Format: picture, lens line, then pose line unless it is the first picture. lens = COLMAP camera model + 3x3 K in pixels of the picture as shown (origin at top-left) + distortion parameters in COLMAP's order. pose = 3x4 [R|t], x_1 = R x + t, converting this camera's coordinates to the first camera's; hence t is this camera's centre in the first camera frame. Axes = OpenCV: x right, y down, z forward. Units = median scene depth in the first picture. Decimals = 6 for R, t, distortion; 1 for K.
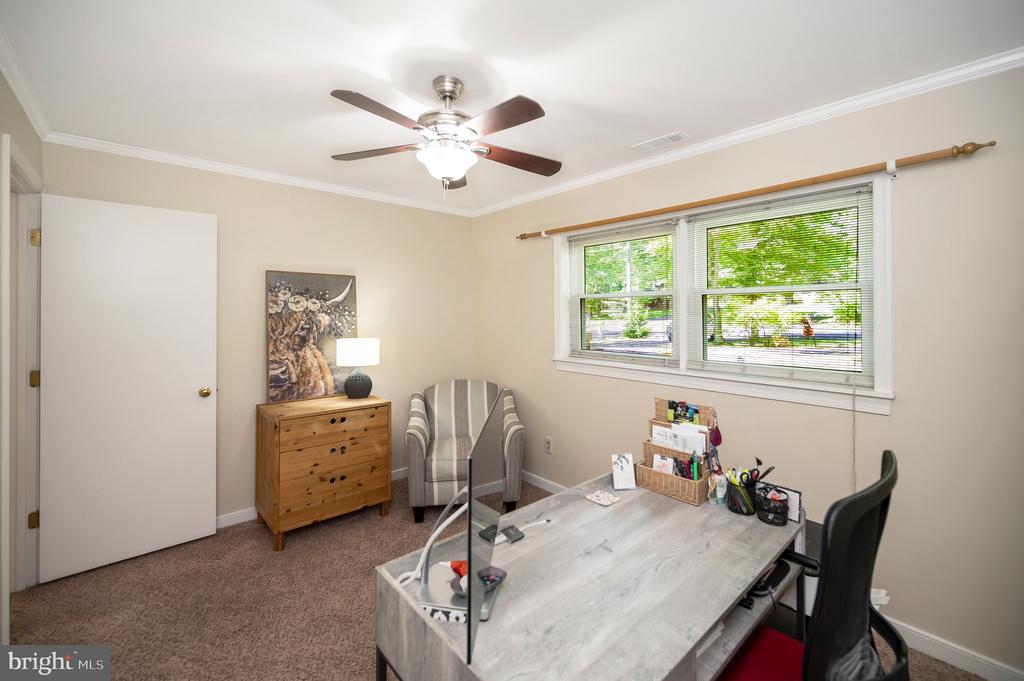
lens RADIAL K [[417.3, 0, 503.4], [0, 417.3, 310.0], [0, 0, 1]] dist [-0.003969, 0.000278]
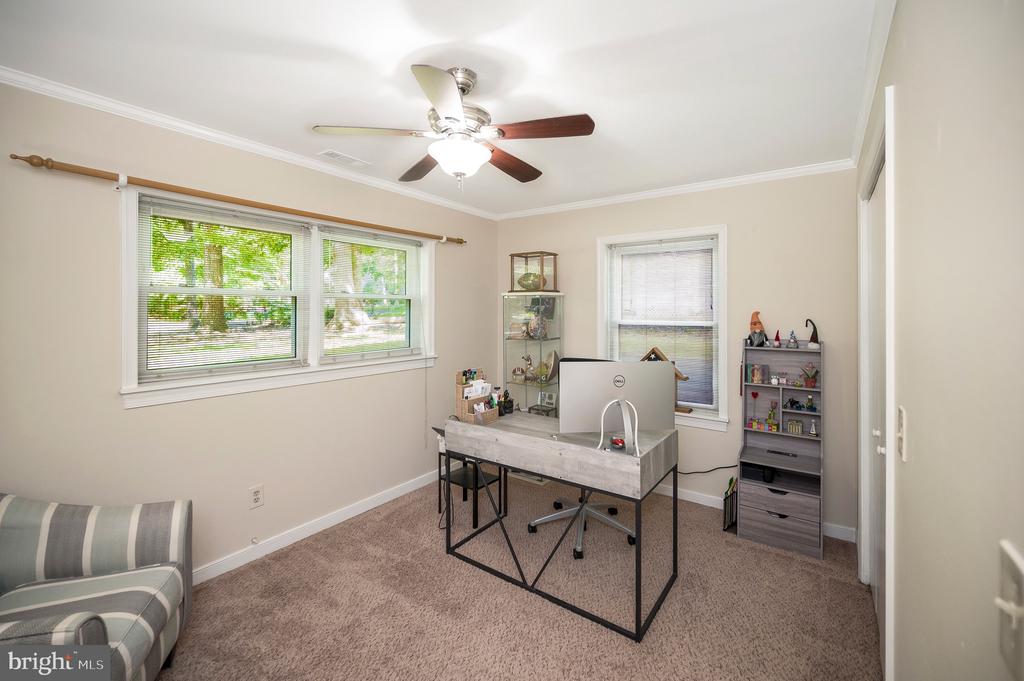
lens RADIAL K [[417.3, 0, 521.7], [0, 417.3, 311.7], [0, 0, 1]] dist [-0.003969, 0.000278]
pose [[-0.217533, -0.002282, 0.976050, -1.162339], [-0.006818, 0.999976, 0.000818, -0.004810], [-0.976029, -0.006477, -0.217543, 1.129944]]
